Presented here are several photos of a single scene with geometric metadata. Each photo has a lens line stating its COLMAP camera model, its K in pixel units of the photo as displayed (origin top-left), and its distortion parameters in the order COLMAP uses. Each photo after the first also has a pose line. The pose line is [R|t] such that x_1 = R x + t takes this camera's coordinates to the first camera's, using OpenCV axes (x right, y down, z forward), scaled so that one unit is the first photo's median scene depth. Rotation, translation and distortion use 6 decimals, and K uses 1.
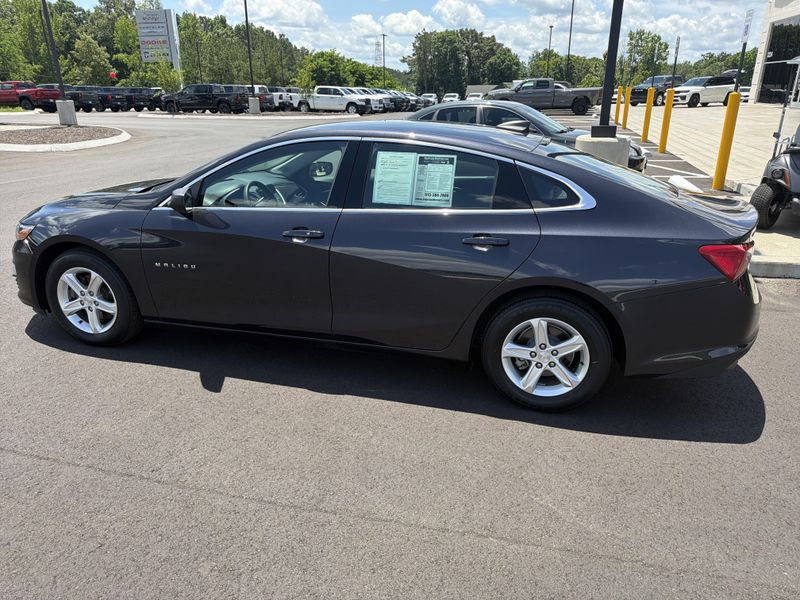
lens RADIAL K [[571.7, 0, 403.1], [0, 571.7, 299.5], [0, 0, 1]] dist [0.015962, -0.019633]
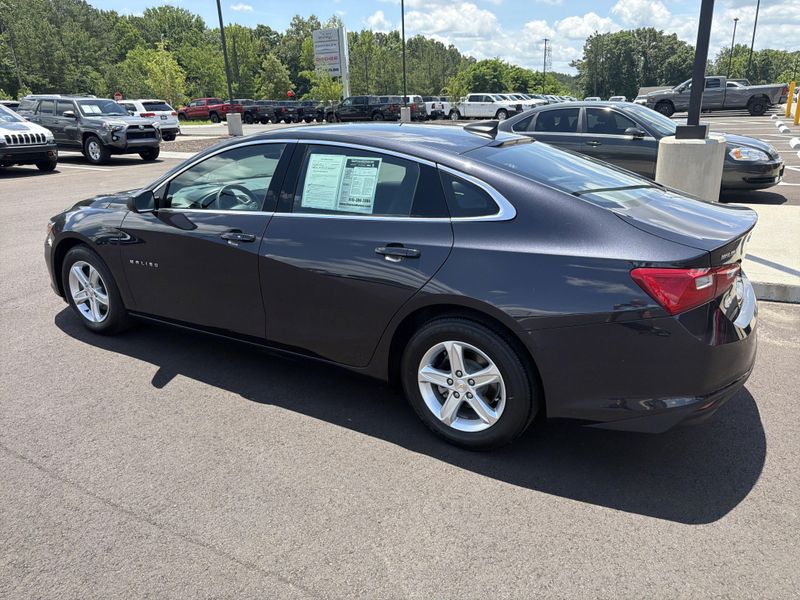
lens RADIAL K [[571.7, 0, 403.4], [0, 571.7, 290.6], [0, 0, 1]] dist [0.015962, -0.019633]
pose [[0.961850, 0.058226, -0.267311, 0.311077], [-0.065082, 0.997738, -0.016854, -0.019994], [0.265725, 0.033608, 0.963463, 0.103008]]
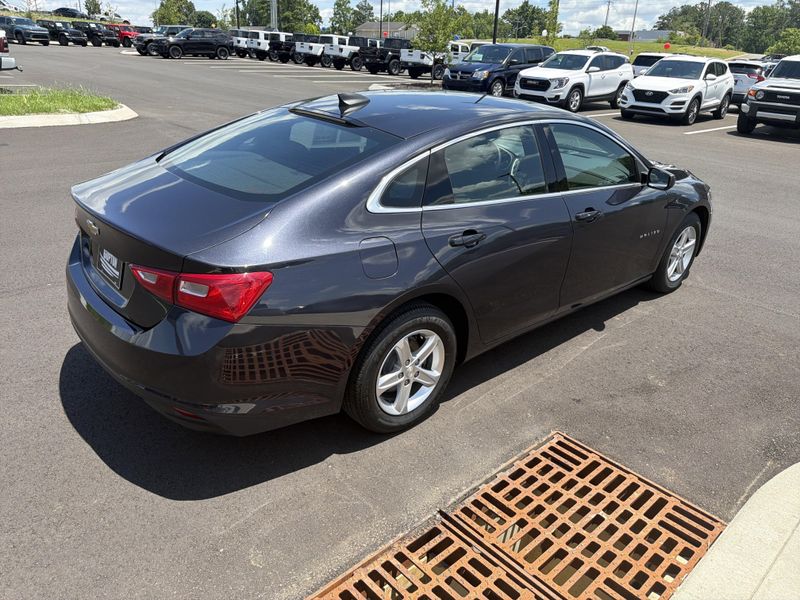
lens RADIAL K [[571.7, 0, 405.7], [0, 571.7, 304.1], [0, 0, 1]] dist [0.015962, -0.019633]
pose [[-0.550880, 0.306179, -0.776393, 0.858602], [-0.329294, 0.775061, 0.539301, -0.518985], [0.766875, 0.552751, -0.326143, 1.422742]]
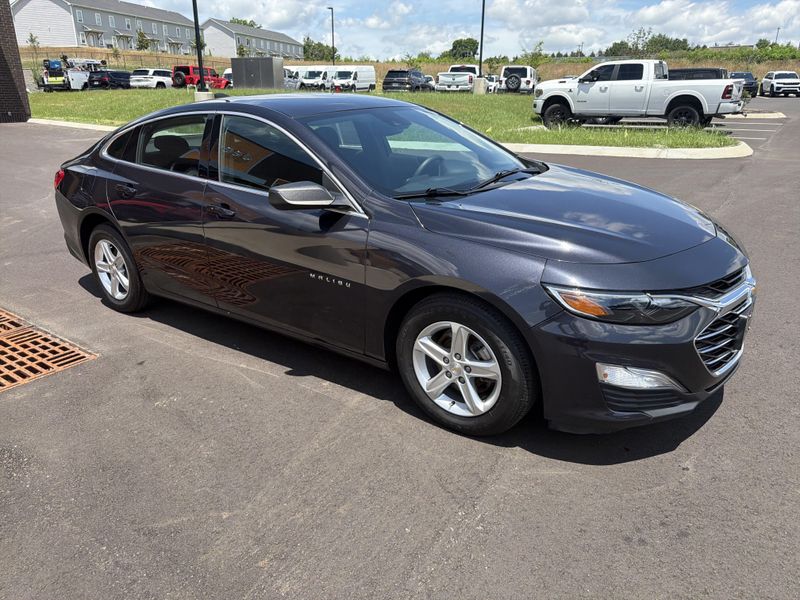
lens RADIAL K [[571.7, 0, 395.1], [0, 571.7, 300.6], [0, 0, 1]] dist [0.015962, -0.019633]
pose [[-0.926837, -0.126846, 0.353388, -0.571596], [0.129930, 0.774697, 0.618840, -0.624645], [-0.352266, 0.619479, -0.701537, 1.854074]]
